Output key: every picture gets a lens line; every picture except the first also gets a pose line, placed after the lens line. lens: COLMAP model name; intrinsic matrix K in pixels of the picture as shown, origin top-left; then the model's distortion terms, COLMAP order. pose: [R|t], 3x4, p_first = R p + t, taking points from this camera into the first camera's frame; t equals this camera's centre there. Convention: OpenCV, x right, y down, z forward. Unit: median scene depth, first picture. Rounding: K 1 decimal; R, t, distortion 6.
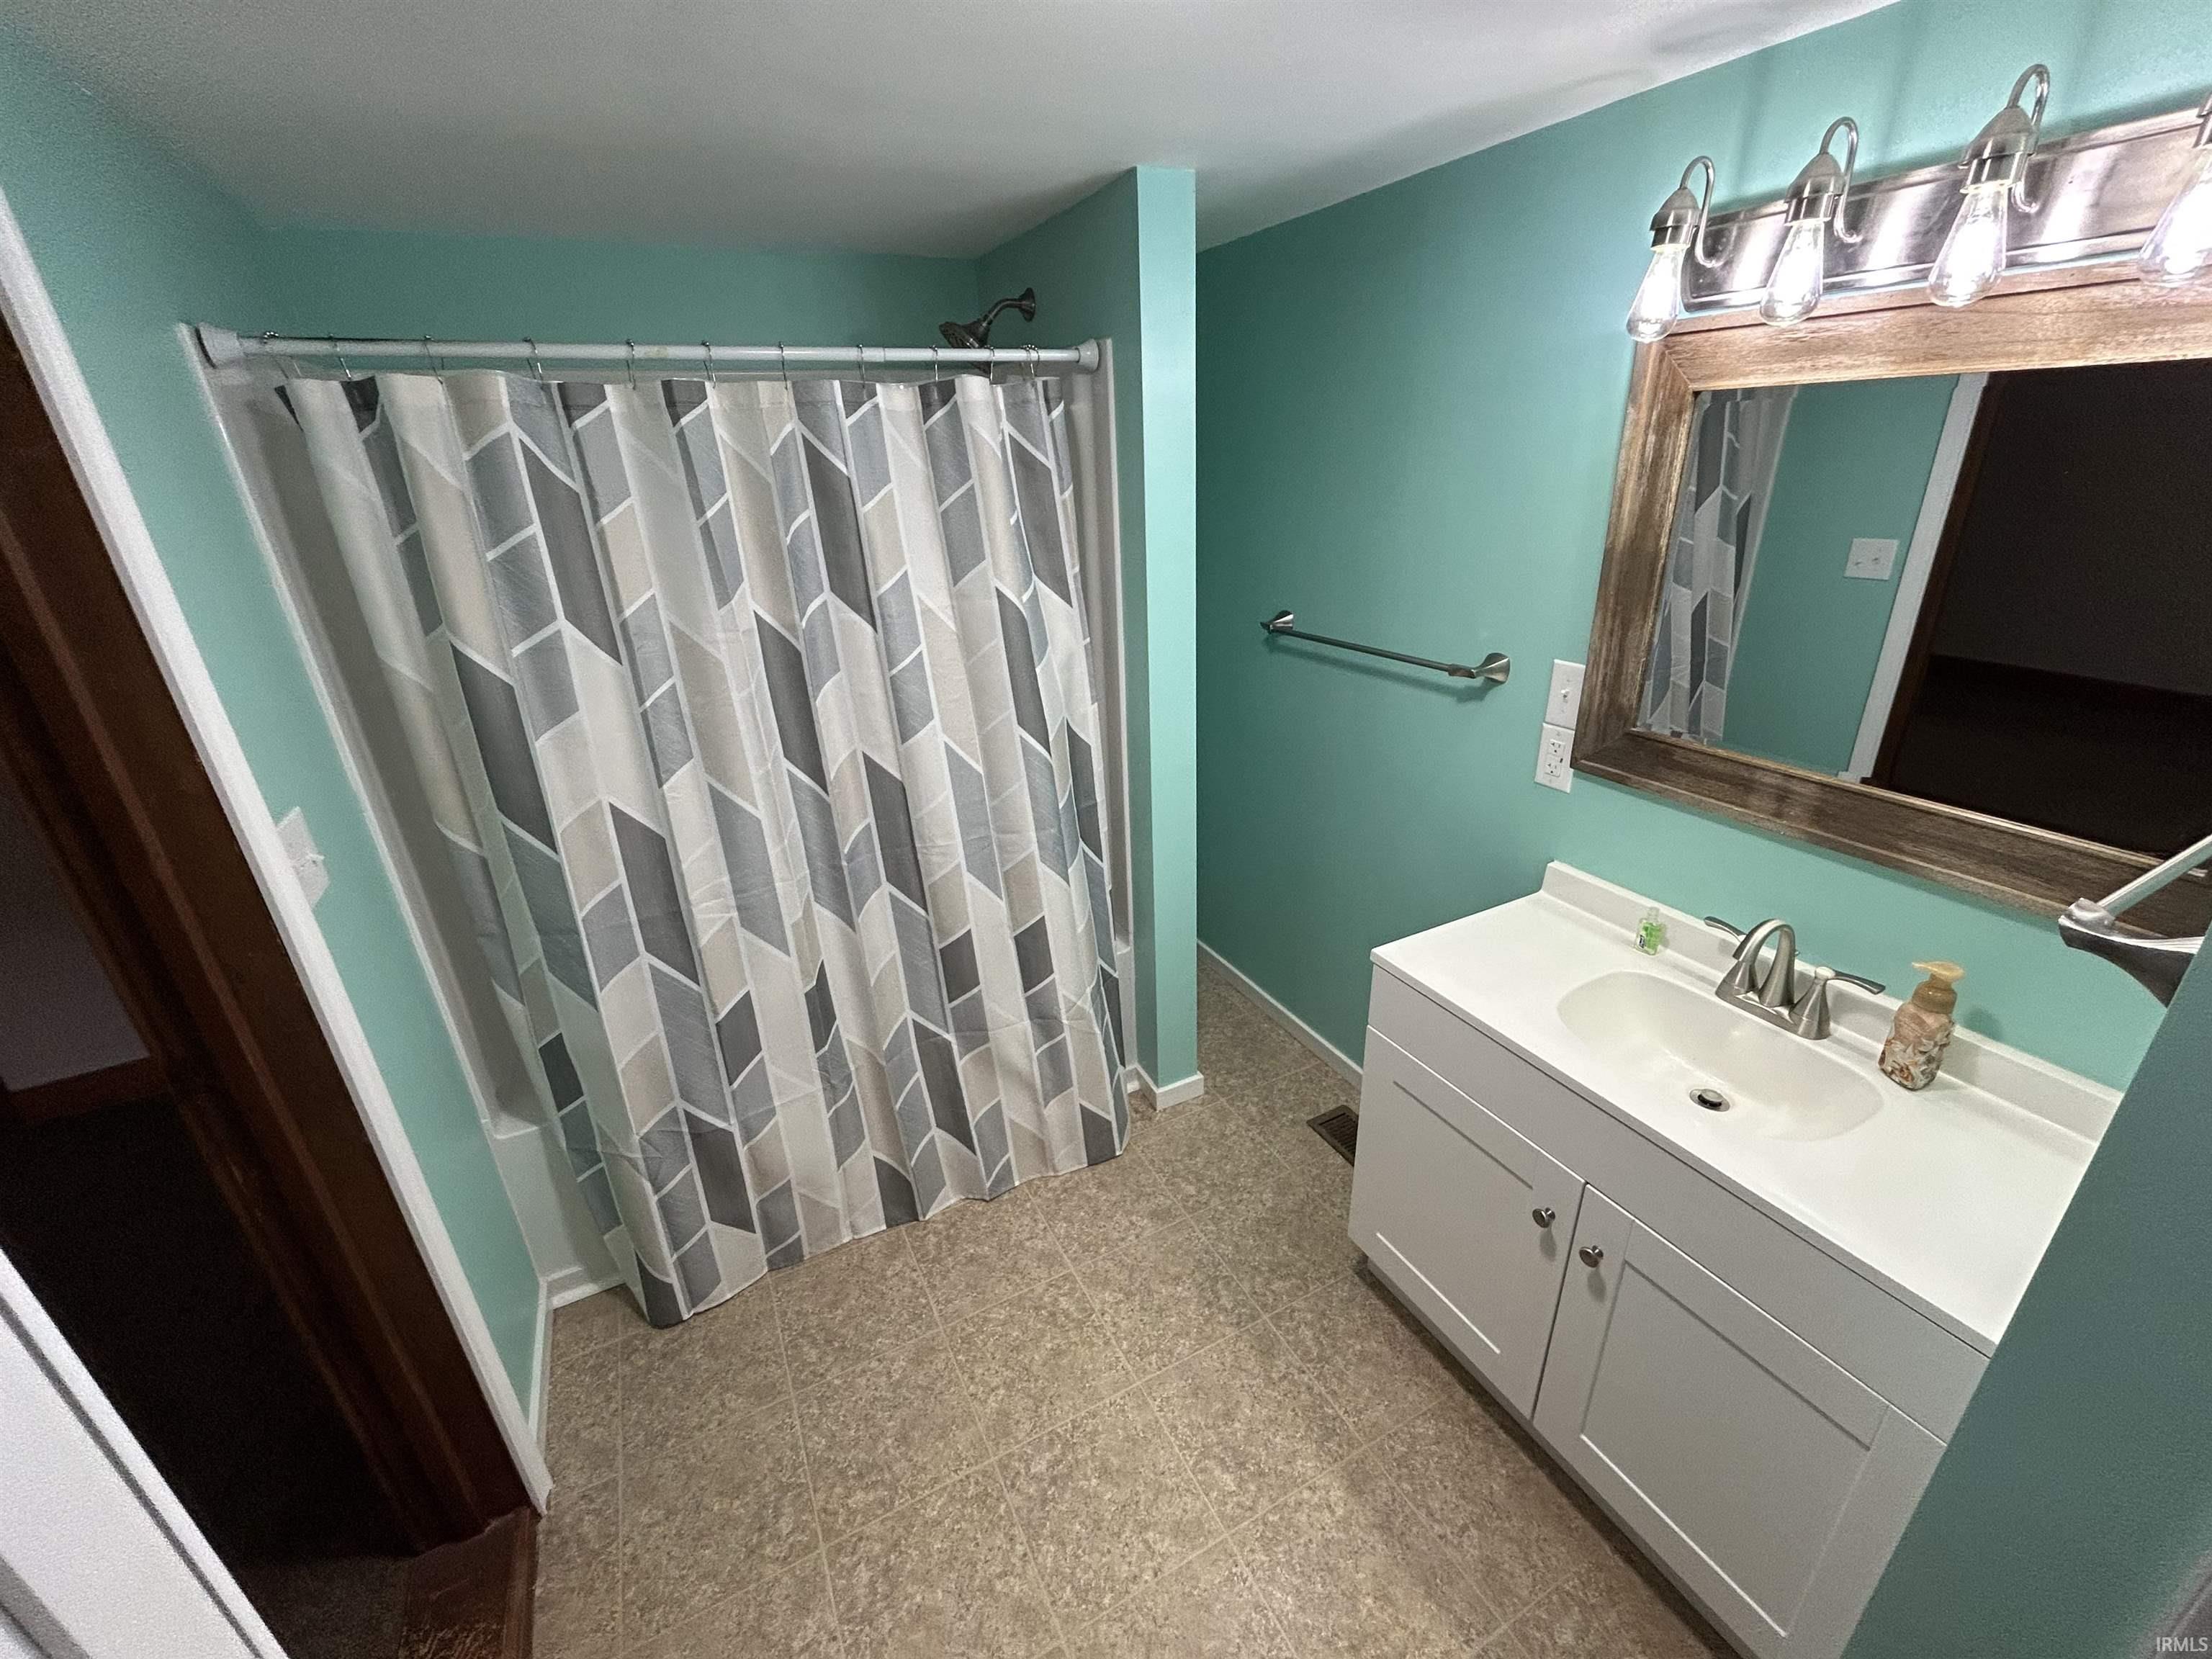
lens RADIAL K [[899.5, 0, 1106.0], [0, 899.5, 829.5], [0, 0, 1]] dist [-0.002766, 0.000386]
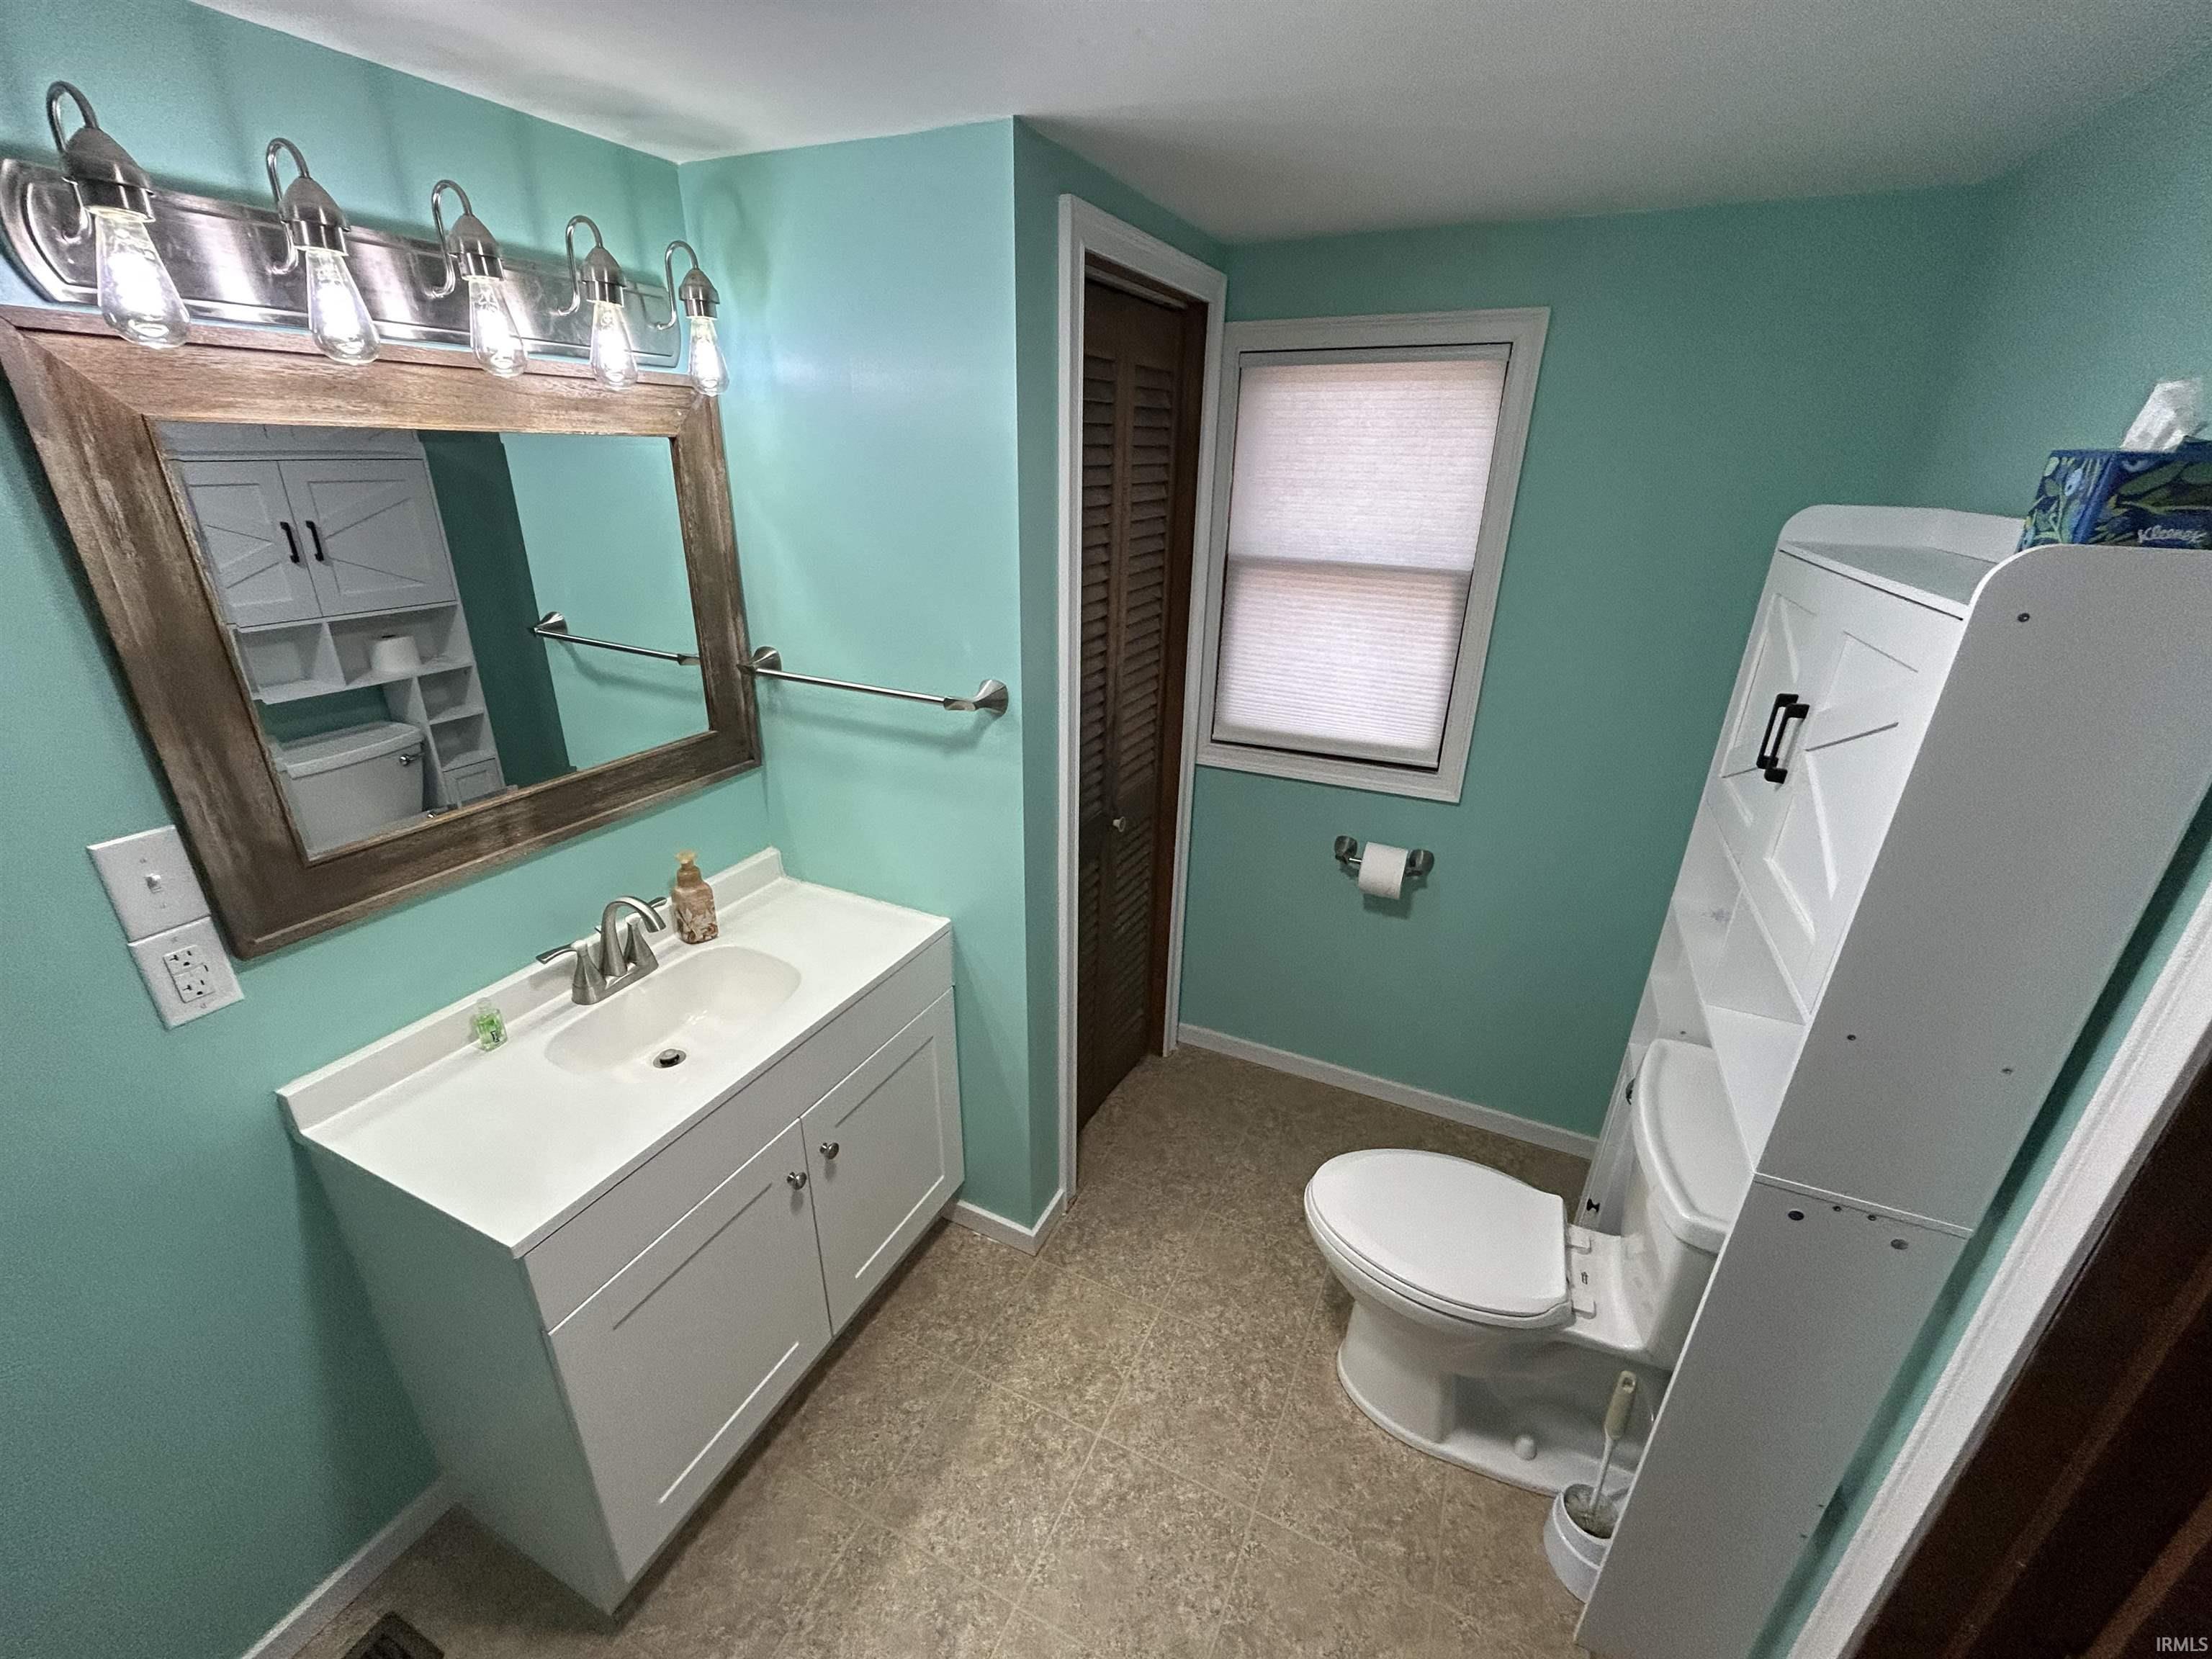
lens RADIAL K [[899.5, 0, 1106.0], [0, 899.5, 829.5], [0, 0, 1]] dist [-0.002766, 0.000386]
pose [[-0.607872, -0.282848, 0.741949, -0.410576], [0.313180, 0.773249, 0.551366, -0.365037], [-0.729664, 0.567524, -0.381454, 0.841402]]
